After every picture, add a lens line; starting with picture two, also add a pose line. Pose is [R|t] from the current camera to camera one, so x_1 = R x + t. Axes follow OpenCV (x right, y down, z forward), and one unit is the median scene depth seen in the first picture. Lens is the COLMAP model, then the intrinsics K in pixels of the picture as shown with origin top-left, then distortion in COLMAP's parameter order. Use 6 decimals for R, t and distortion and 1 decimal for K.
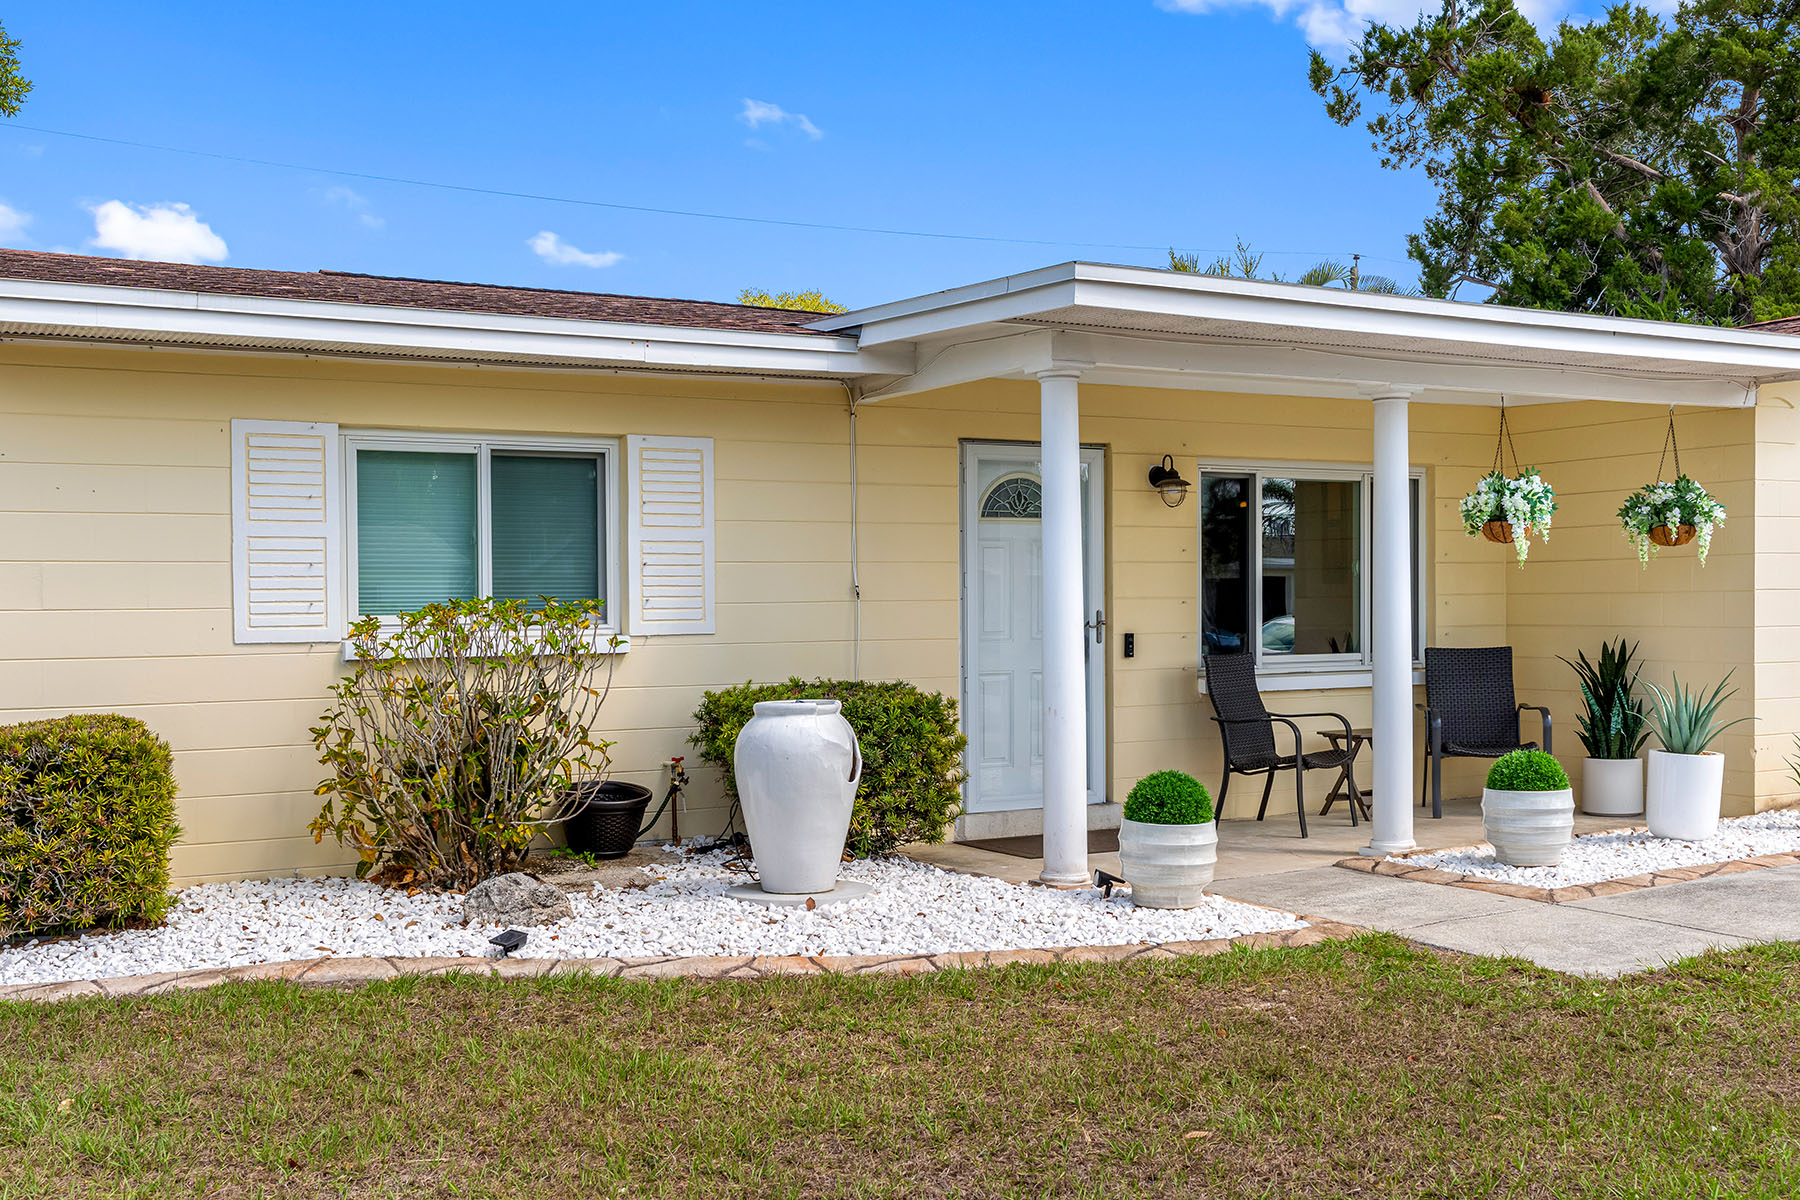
lens RADIAL K [[1811.2, 0, 898.6], [0, 1811.2, 589.3], [0, 0, 1]] dist [-0.008864, 0.000000]
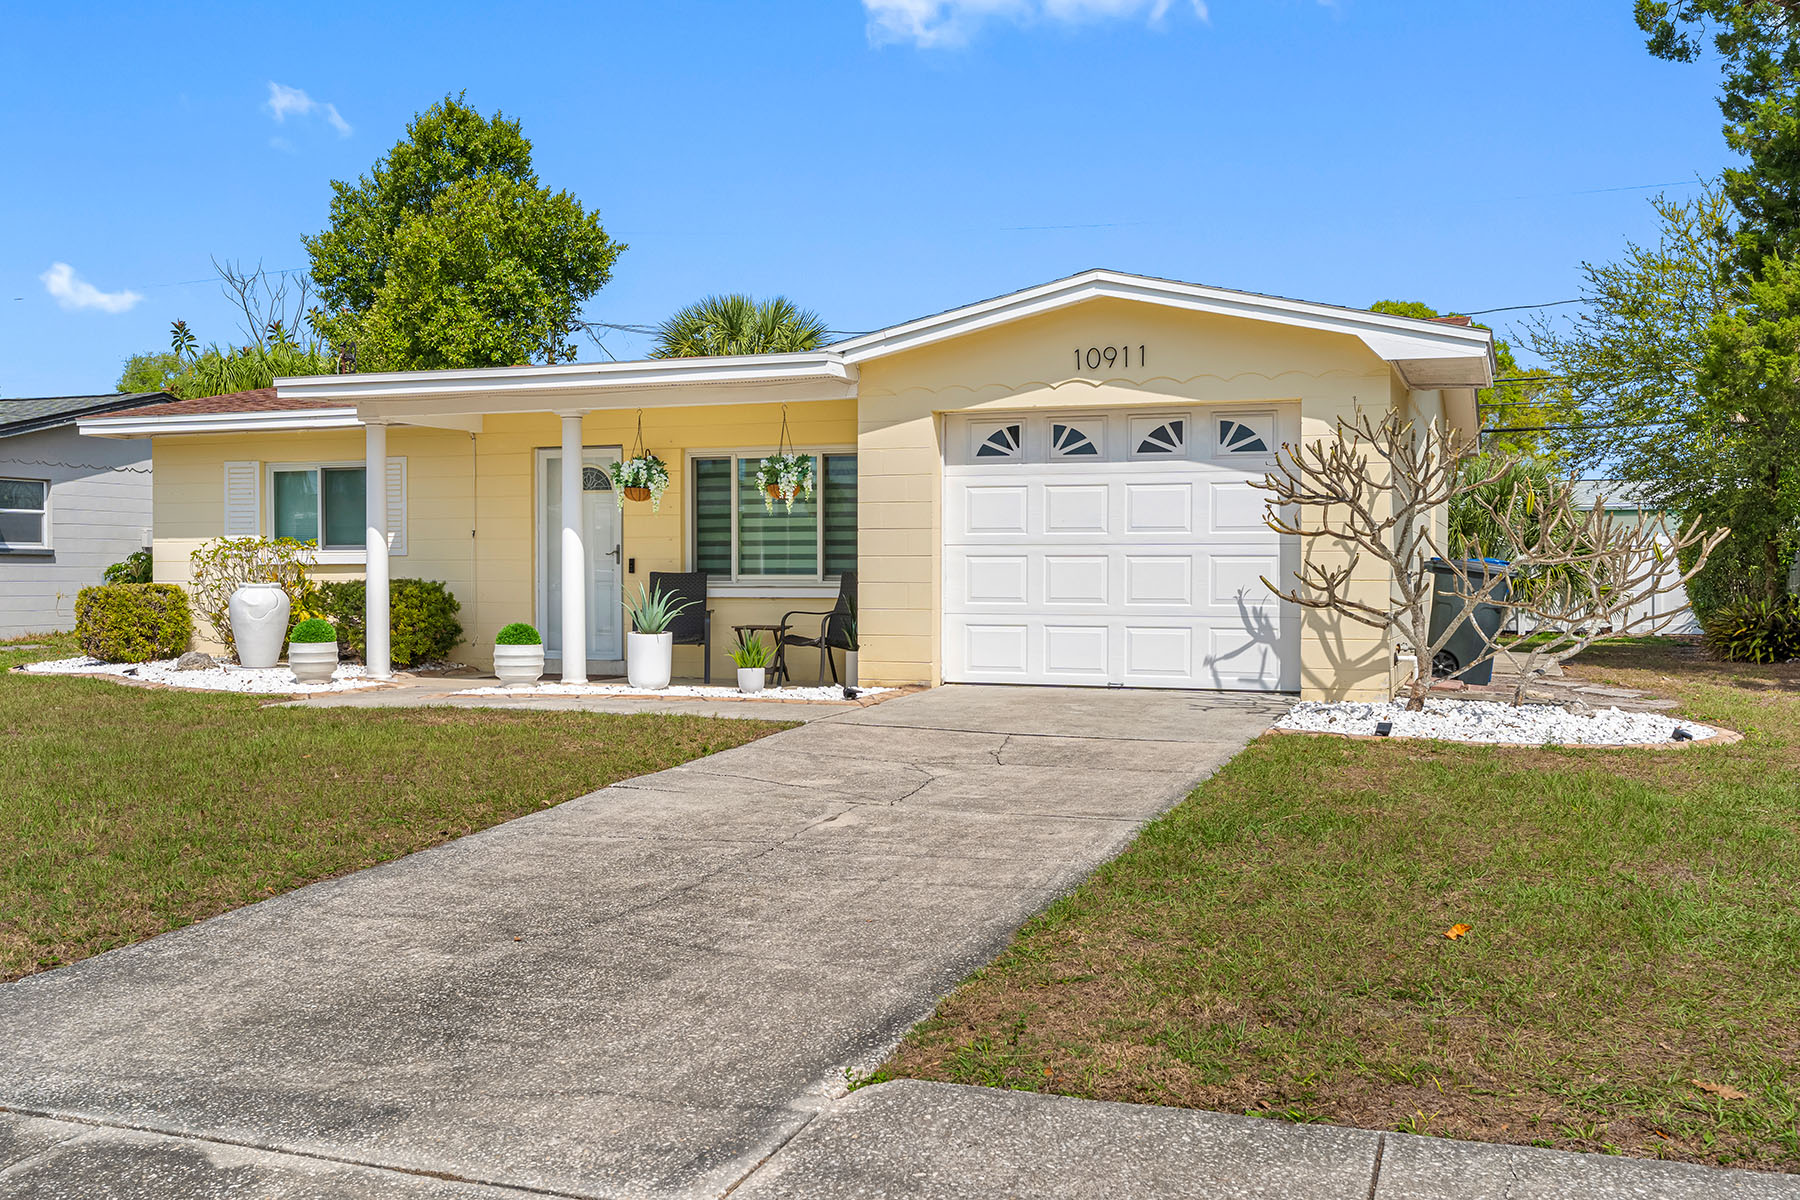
lens RADIAL K [[1701.0, 0, 900.2], [0, 1701.0, 605.4], [0, 0, 1]] dist [-0.004575, 0.000000]
pose [[0.657315, 0.024260, -0.753225, 1.438345], [0.002884, 0.999393, 0.034705, 0.013736], [0.753610, -0.024985, 0.656847, 0.153440]]
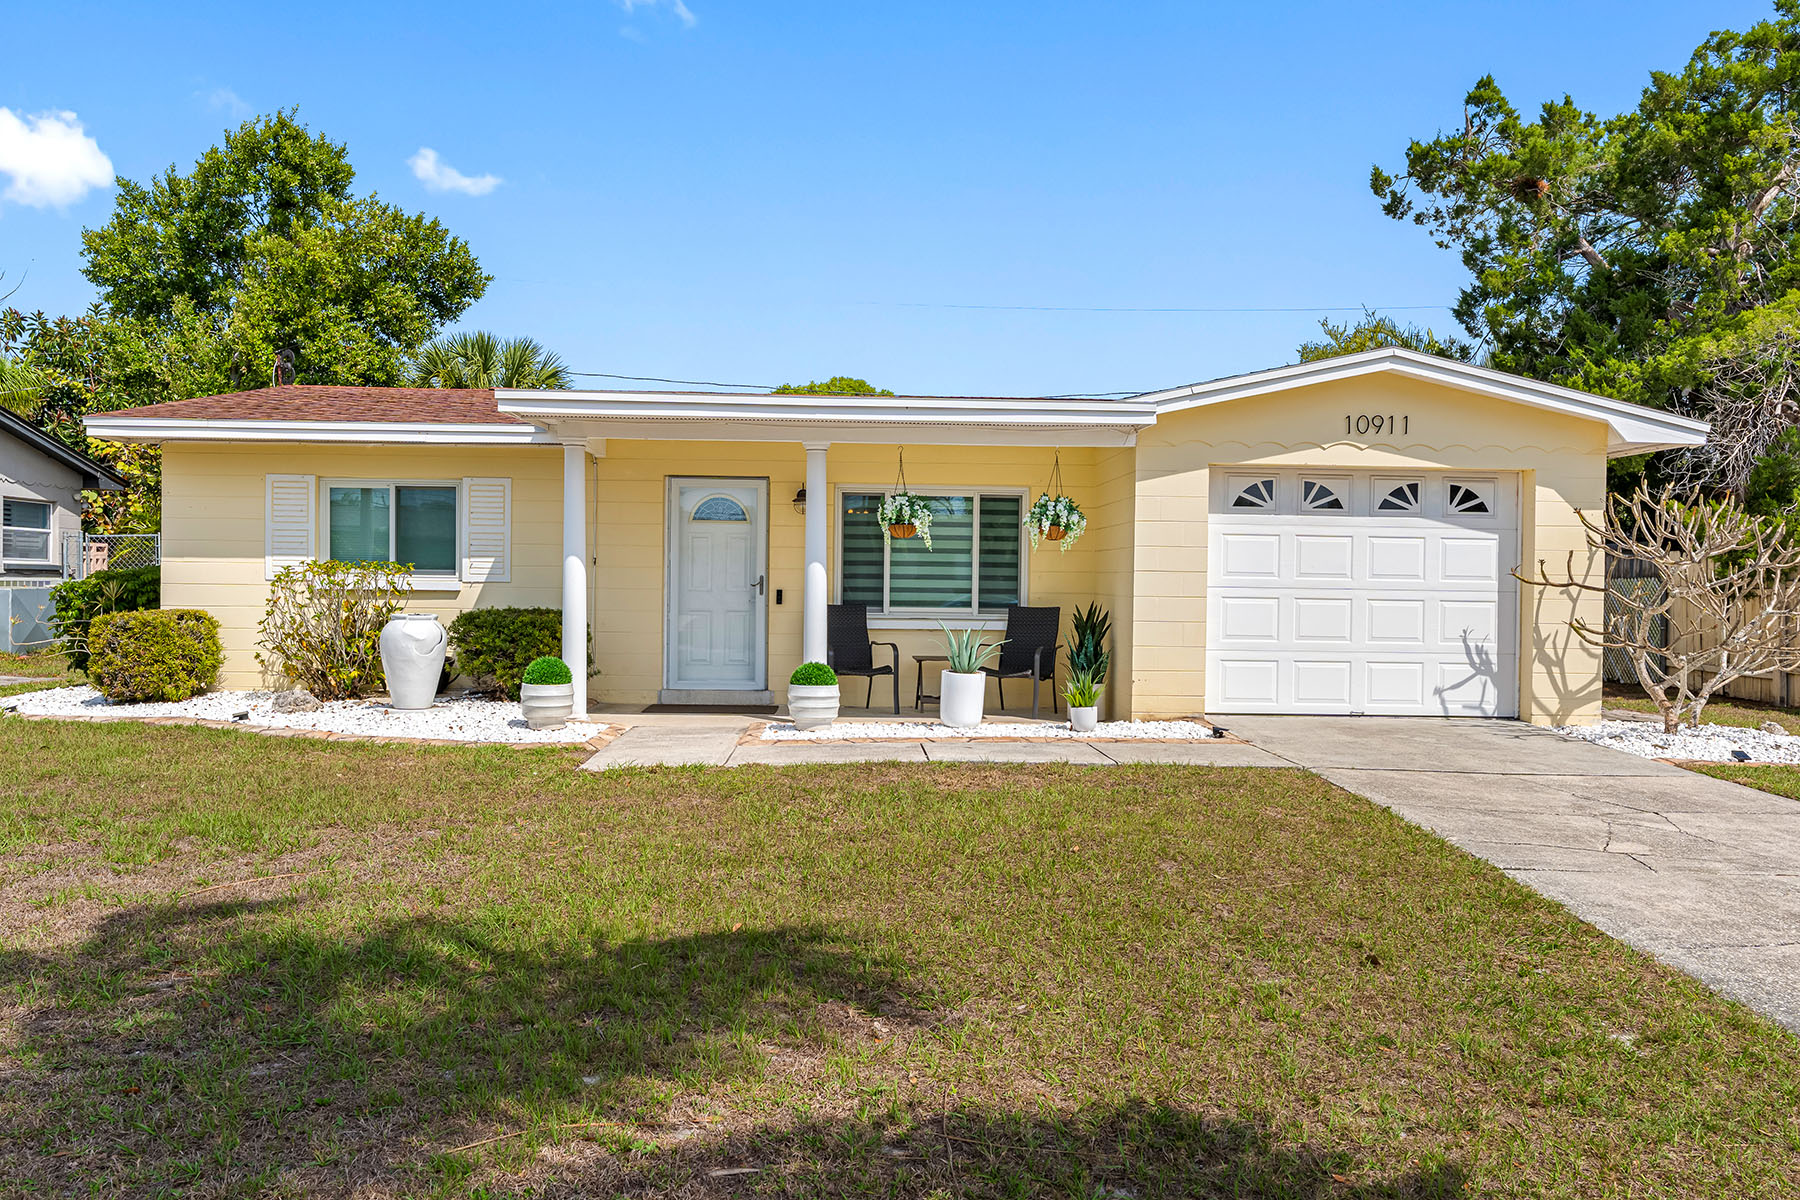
lens RADIAL K [[1316.2, 0, 901.0], [0, 1316.2, 602.2], [0, 0, 1]] dist [-0.003908, 0.011582]
pose [[0.899840, 0.028921, -0.435261, 0.747534], [-0.017097, 0.999371, 0.031056, -0.003604], [0.435886, -0.020504, 0.899768, -0.053905]]
